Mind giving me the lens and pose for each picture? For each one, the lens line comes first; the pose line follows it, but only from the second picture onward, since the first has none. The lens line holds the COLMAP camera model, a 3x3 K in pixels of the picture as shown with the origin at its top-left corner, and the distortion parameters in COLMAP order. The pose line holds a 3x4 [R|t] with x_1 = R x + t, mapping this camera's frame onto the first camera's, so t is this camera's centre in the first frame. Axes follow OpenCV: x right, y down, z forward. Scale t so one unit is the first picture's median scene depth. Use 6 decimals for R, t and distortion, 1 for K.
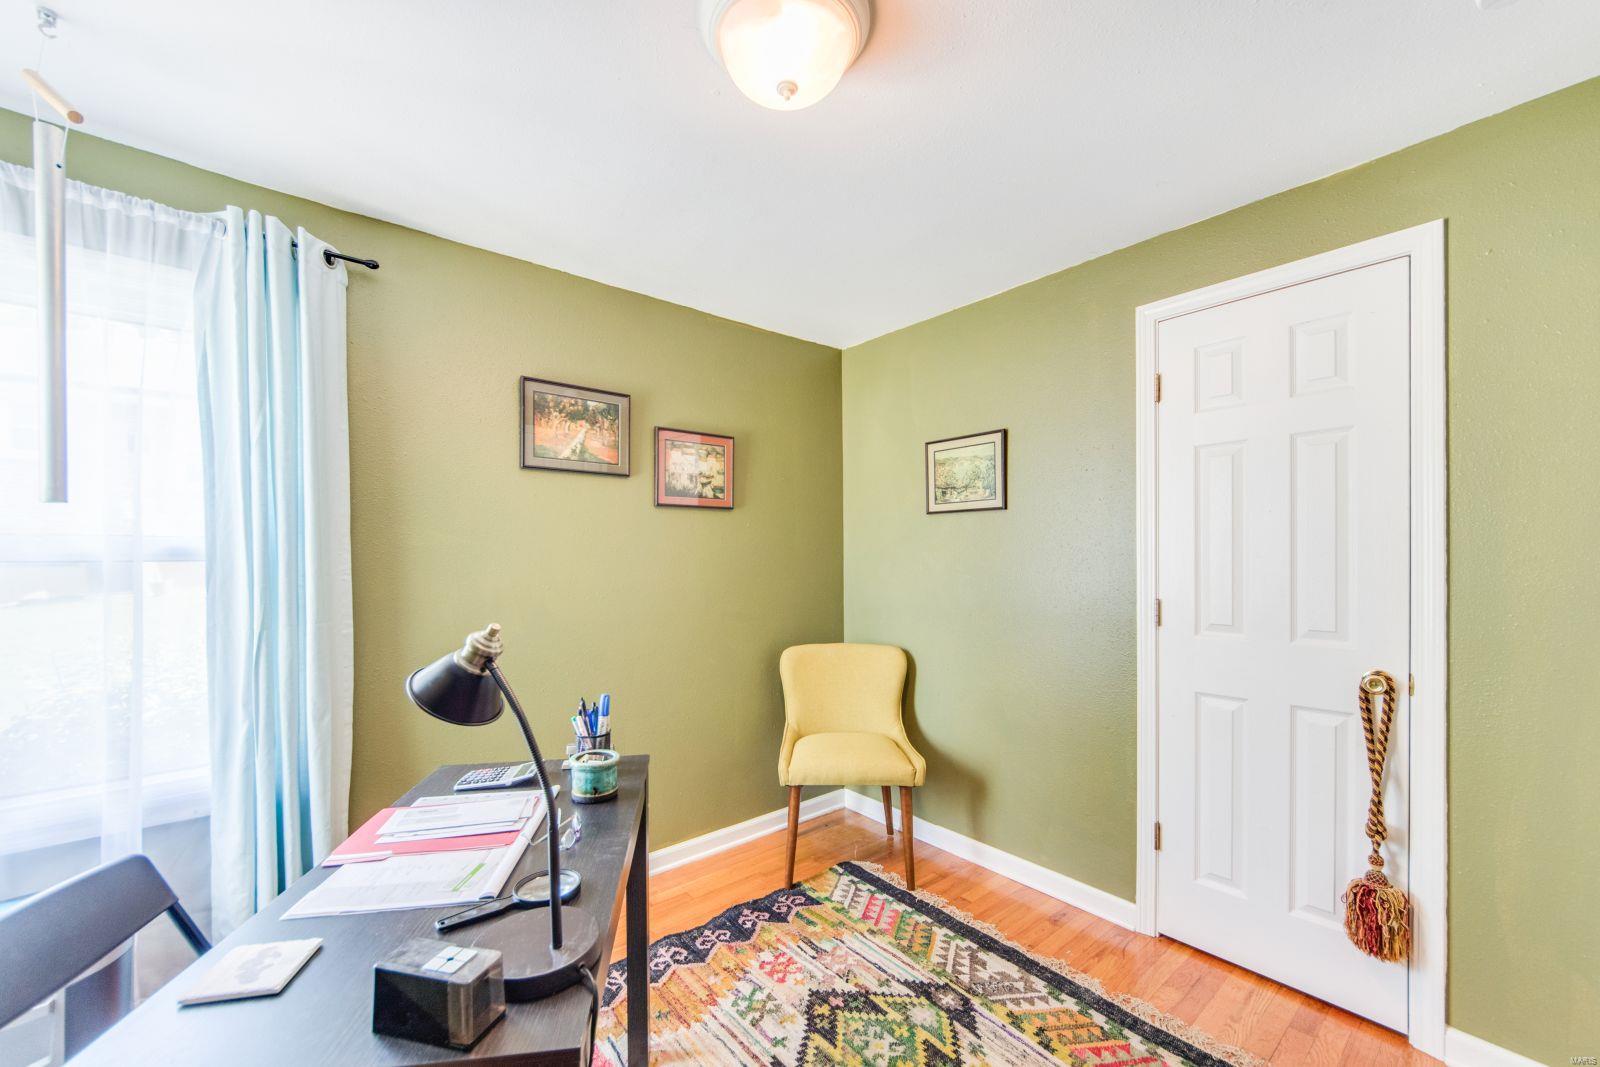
lens RADIAL K [[621.0, 0, 787.3], [0, 621.0, 564.2], [0, 0, 1]] dist [-0.001566, -0.000291]
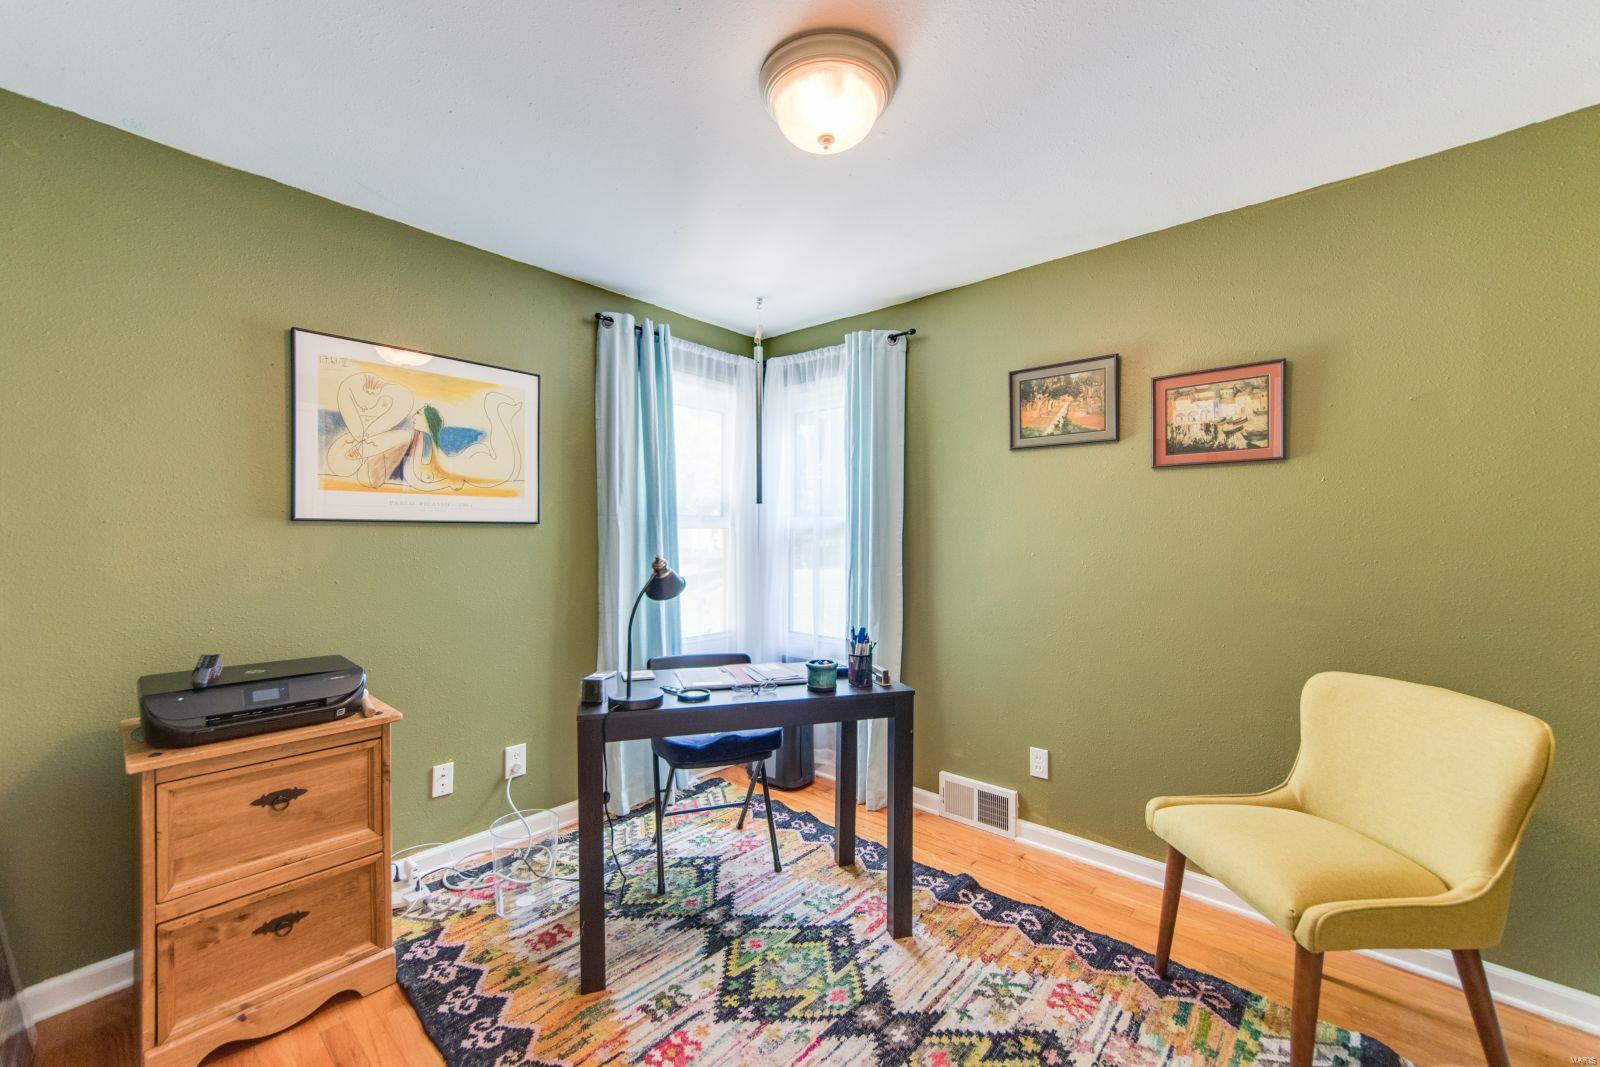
lens RADIAL K [[621.0, 0, 800.2], [0, 621.0, 537.3], [0, 0, 1]] dist [-0.001566, -0.000291]
pose [[0.179614, 0.012742, -0.983655, 0.624149], [-0.012222, 0.999868, 0.010720, 0.001177], [0.983661, 0.010097, 0.179746, 0.384456]]
